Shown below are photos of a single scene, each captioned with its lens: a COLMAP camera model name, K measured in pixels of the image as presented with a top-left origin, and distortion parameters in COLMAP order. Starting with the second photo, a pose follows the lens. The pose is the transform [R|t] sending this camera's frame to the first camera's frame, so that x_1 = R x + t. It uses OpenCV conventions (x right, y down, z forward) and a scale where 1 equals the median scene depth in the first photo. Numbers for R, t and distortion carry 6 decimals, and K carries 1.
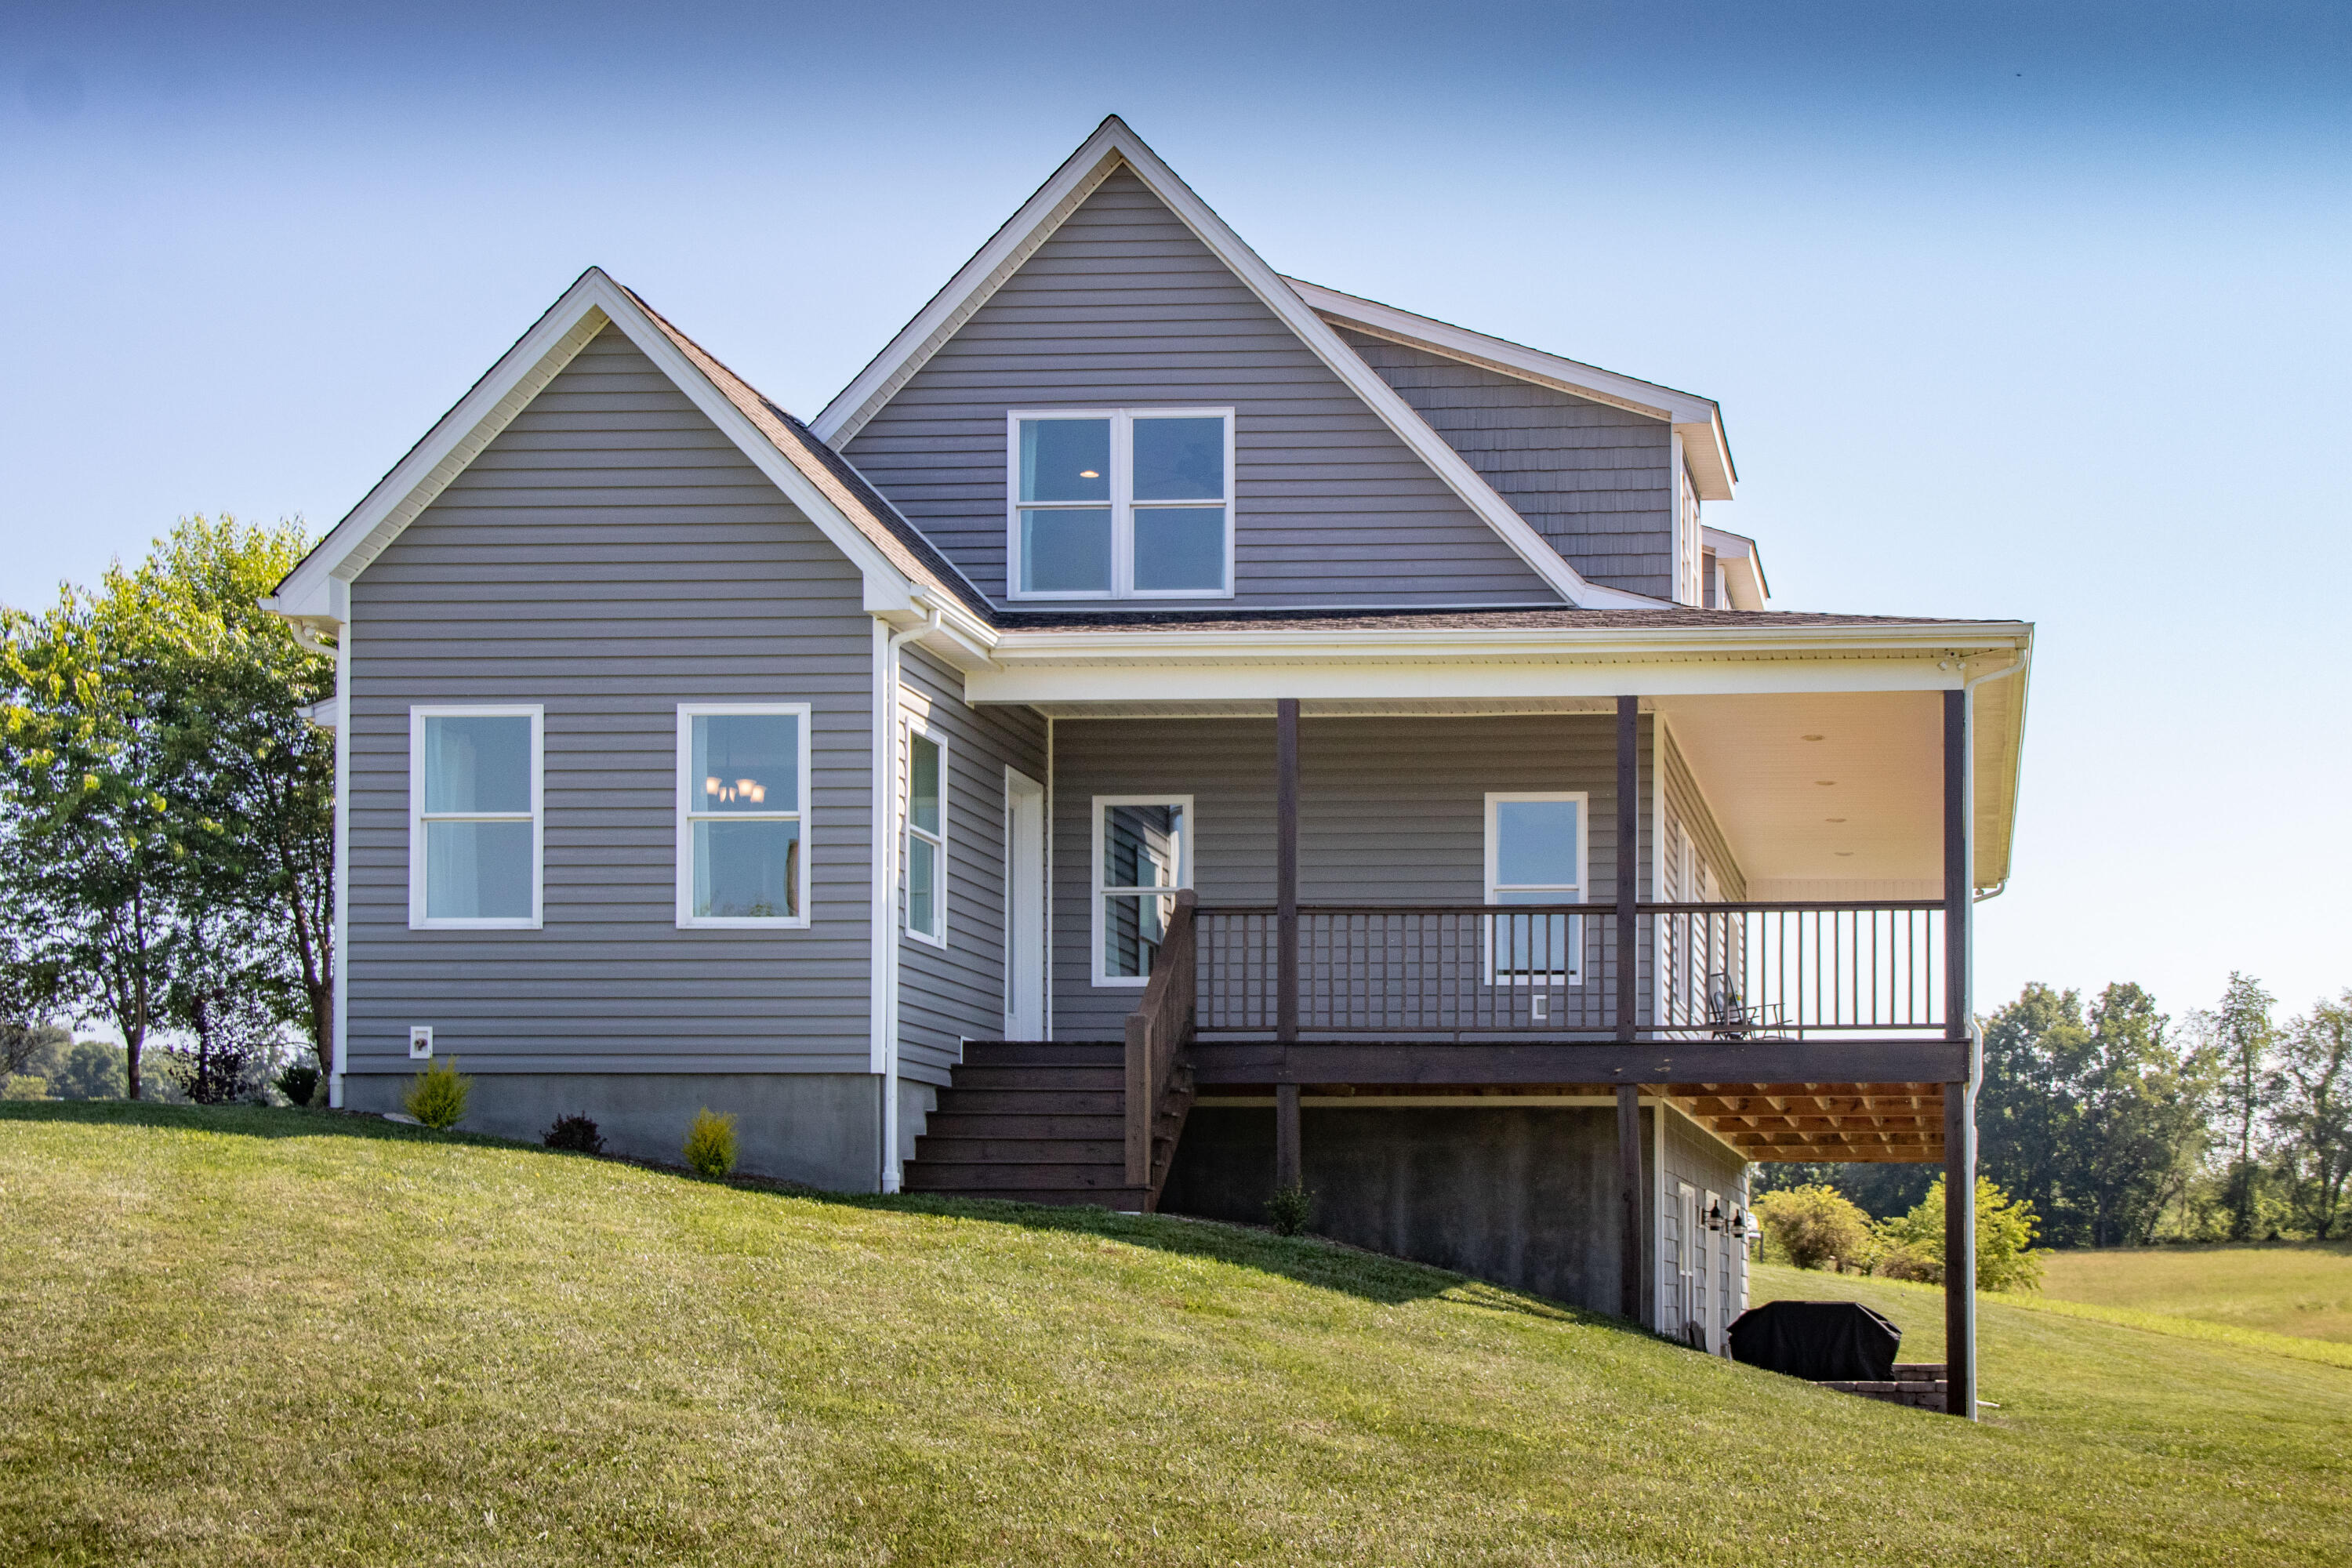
lens RADIAL K [[5444.2, 0, 1175.8], [0, 5444.2, 1047.1], [0, 0, 1]] dist [0.199300, 0.419900]
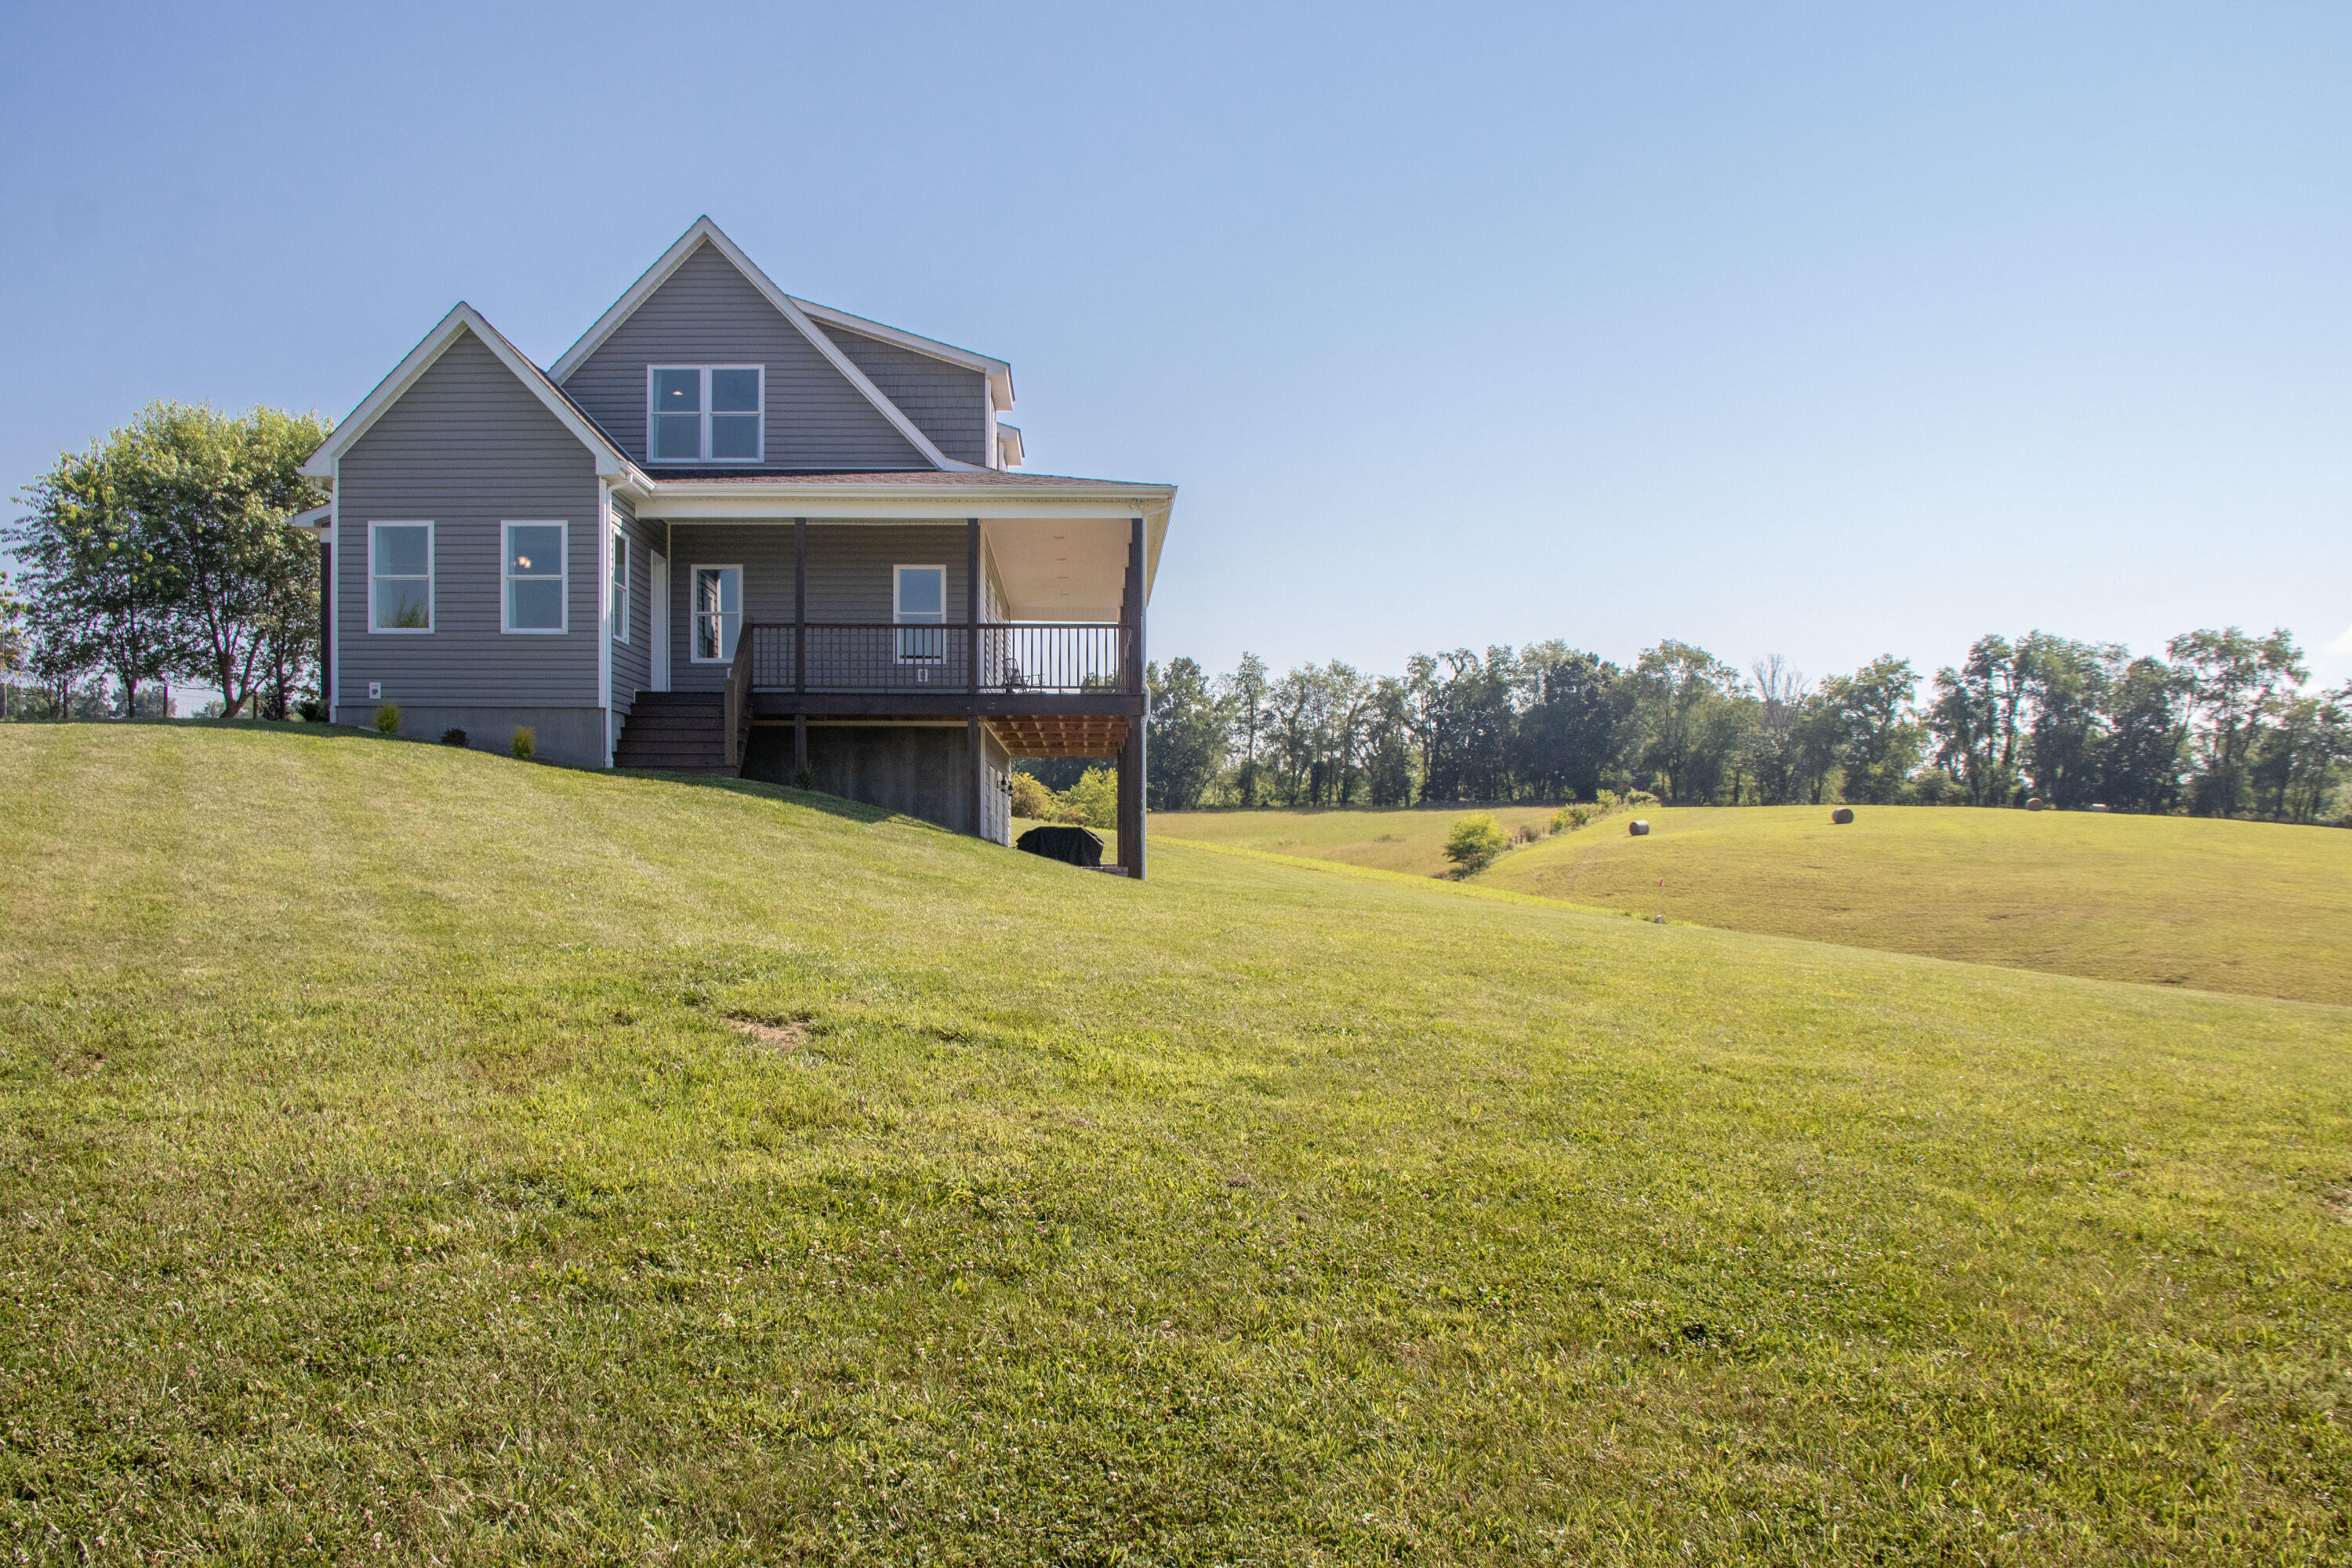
lens RADIAL K [[1915.6, 0, 1176.0], [0, 1915.6, 784.0], [0, 0, 1]] dist [-0.228616, 0.293384]
pose [[0.993712, 0.004942, 0.111853, 0.080740], [-0.009620, 0.999100, 0.041320, 0.002468], [-0.111549, -0.042136, 0.992865, 0.311183]]
